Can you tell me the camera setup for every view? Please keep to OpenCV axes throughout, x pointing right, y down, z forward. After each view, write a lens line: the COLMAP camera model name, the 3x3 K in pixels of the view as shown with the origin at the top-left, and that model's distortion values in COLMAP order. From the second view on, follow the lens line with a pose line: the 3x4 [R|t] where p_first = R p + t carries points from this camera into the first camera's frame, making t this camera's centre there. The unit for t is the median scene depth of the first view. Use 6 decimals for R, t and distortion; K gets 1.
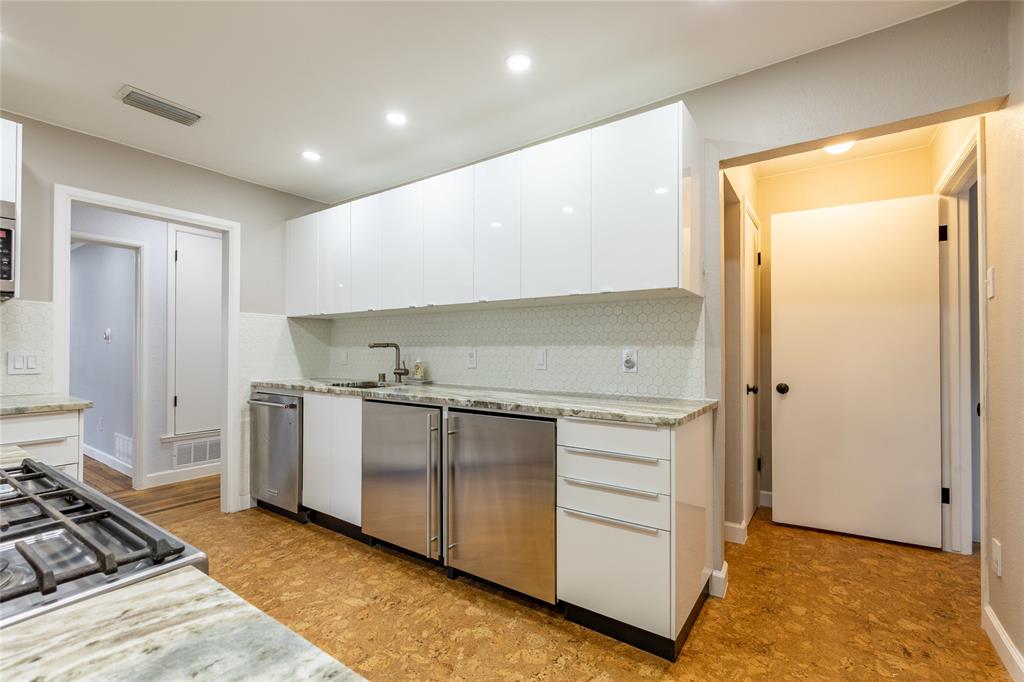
lens RADIAL K [[439.6, 0, 514.1], [0, 439.6, 347.1], [0, 0, 1]] dist [0.000197, 0.000620]
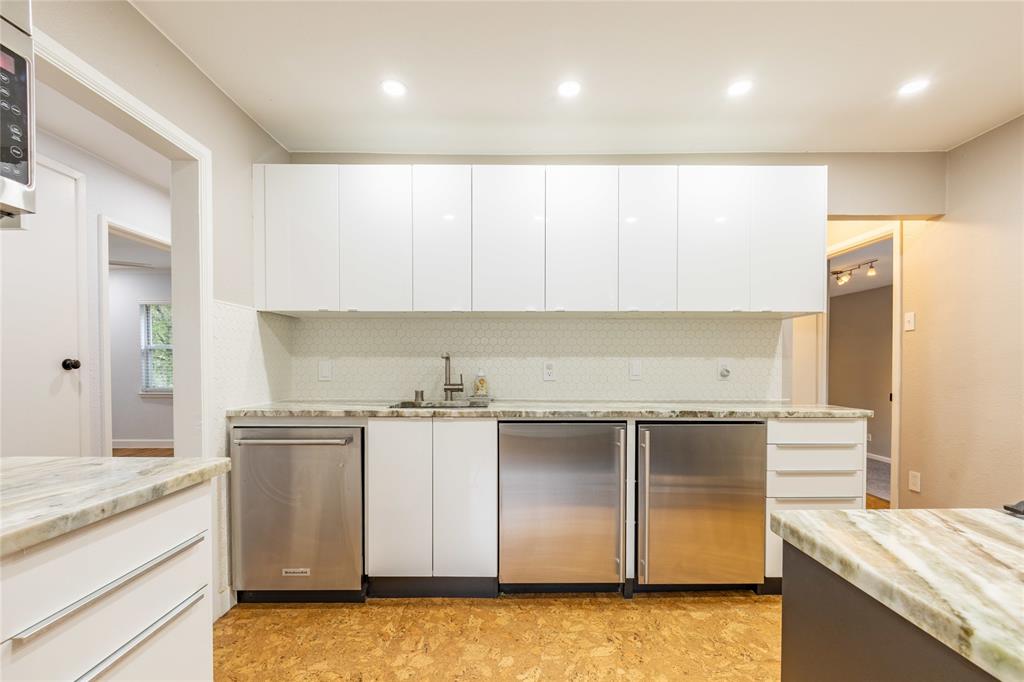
lens RADIAL K [[445.4, 0, 508.1], [0, 445.4, 373.4], [0, 0, 1]] dist [-0.002862, -0.000139]
pose [[0.823349, -0.012670, 0.567394, -0.850935], [-0.003913, 0.999600, 0.027998, 0.008004], [-0.567522, -0.025272, 0.822971, 0.338373]]
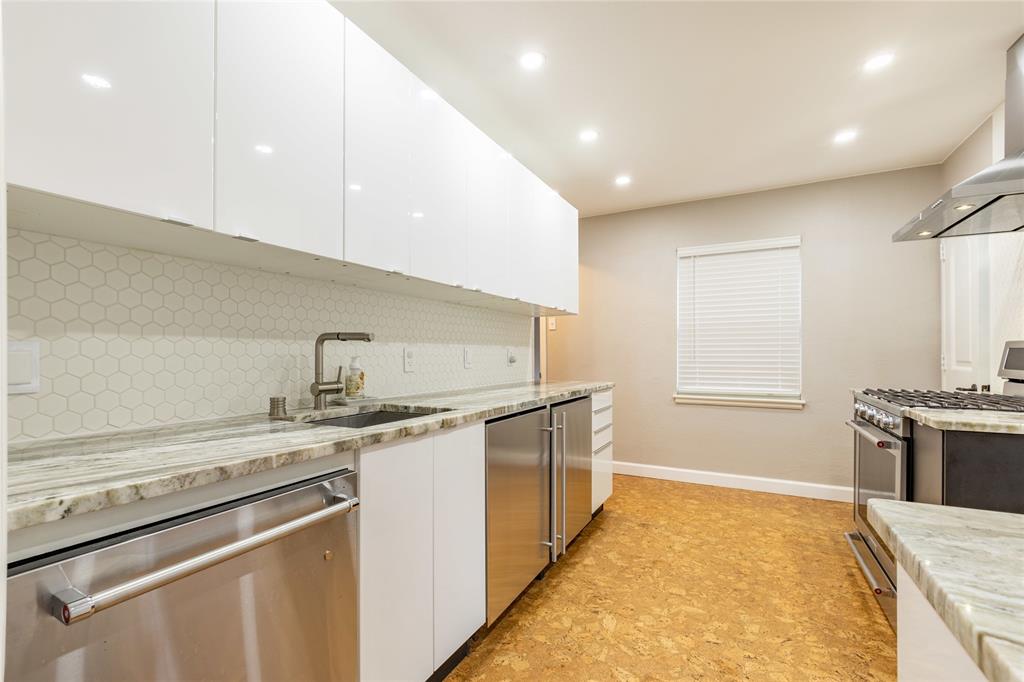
lens RADIAL K [[449.9, 0, 510.6], [0, 449.9, 351.3], [0, 0, 1]] dist [-0.002369, -0.000123]
pose [[-0.109131, 0.004204, 0.994018, -1.075220], [-0.004398, 0.999979, -0.004712, 0.019044], [-0.994018, -0.004886, -0.109111, 1.109006]]
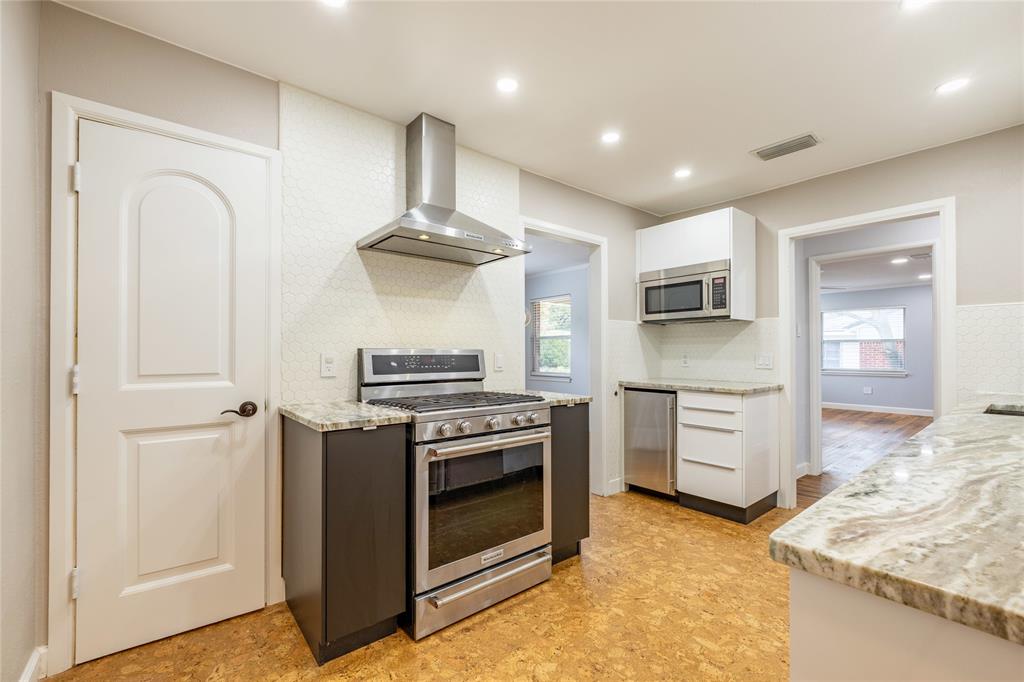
lens RADIAL K [[444.5, 0, 506.7], [0, 444.5, 346.9], [0, 0, 1]] dist [-0.001840, 0.000091]
pose [[-0.280122, -0.010064, -0.959912, 0.522455], [0.008773, 0.999876, -0.013043, 0.001125], [0.959924, -0.012075, -0.279999, 0.577192]]
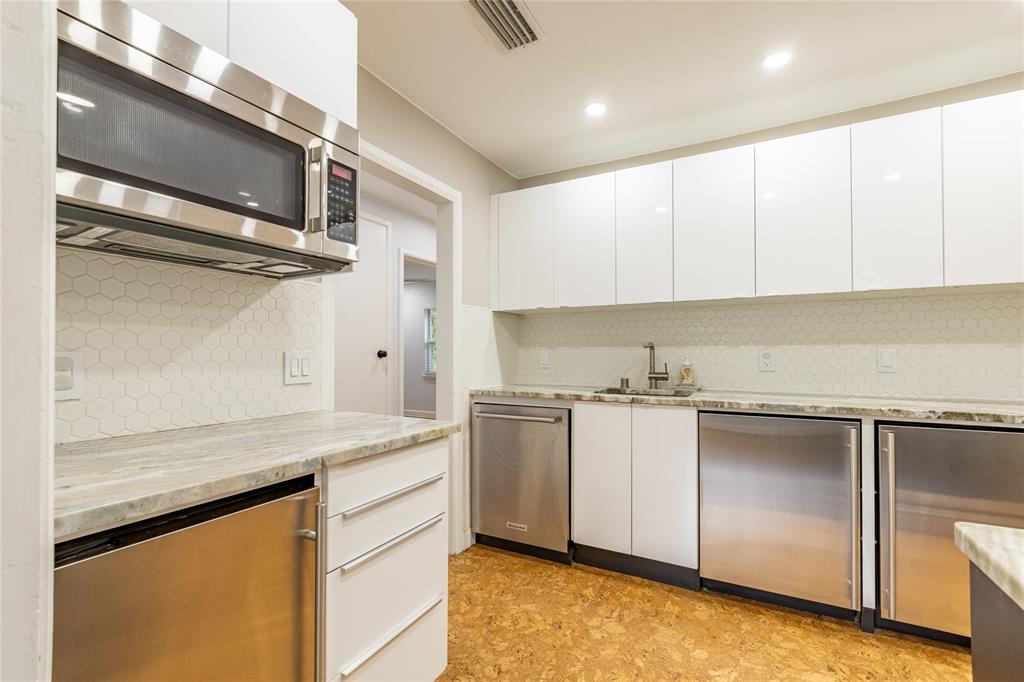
lens RADIAL K [[437.4, 0, 514.8], [0, 437.4, 350.1], [0, 0, 1]] dist [-0.002079, -0.000316]
pose [[0.993976, -0.001754, 0.109581, -0.820057], [0.001780, 0.999998, -0.000143, 0.007748], [-0.109581, 0.000337, 0.993978, 0.258551]]
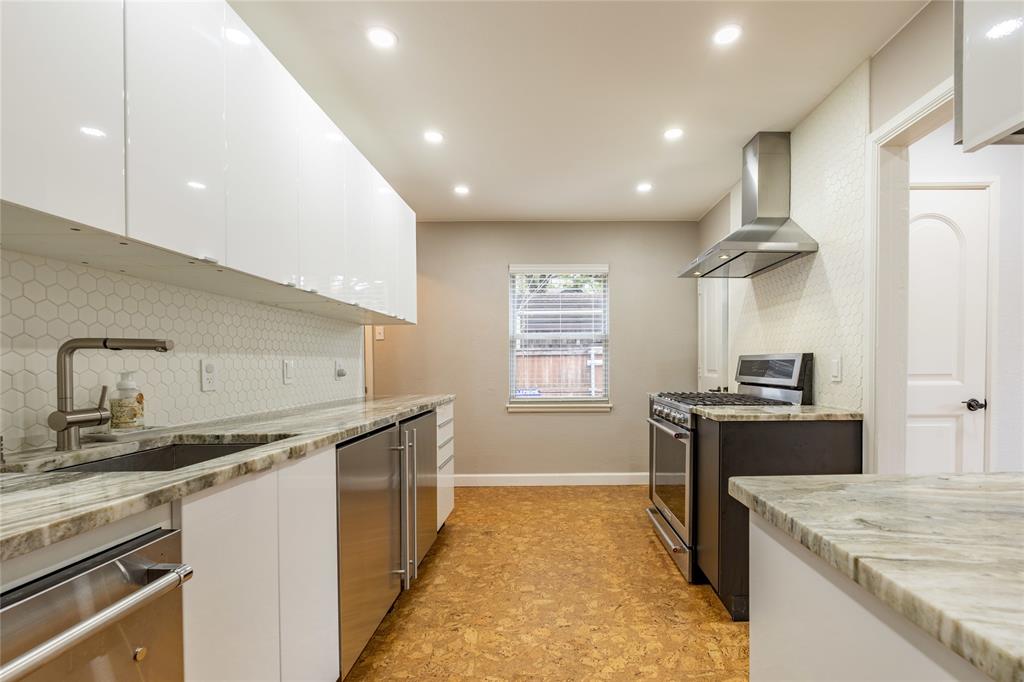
lens RADIAL K [[455.1, 0, 559.1], [0, 455.1, 369.8], [0, 0, 1]] dist [-0.003271, 0.000126]
pose [[-0.578908, -0.007982, 0.815354, -1.041622], [0.000312, 0.999950, 0.010010, 0.017446], [-0.815393, 0.006050, -0.578877, 1.179725]]
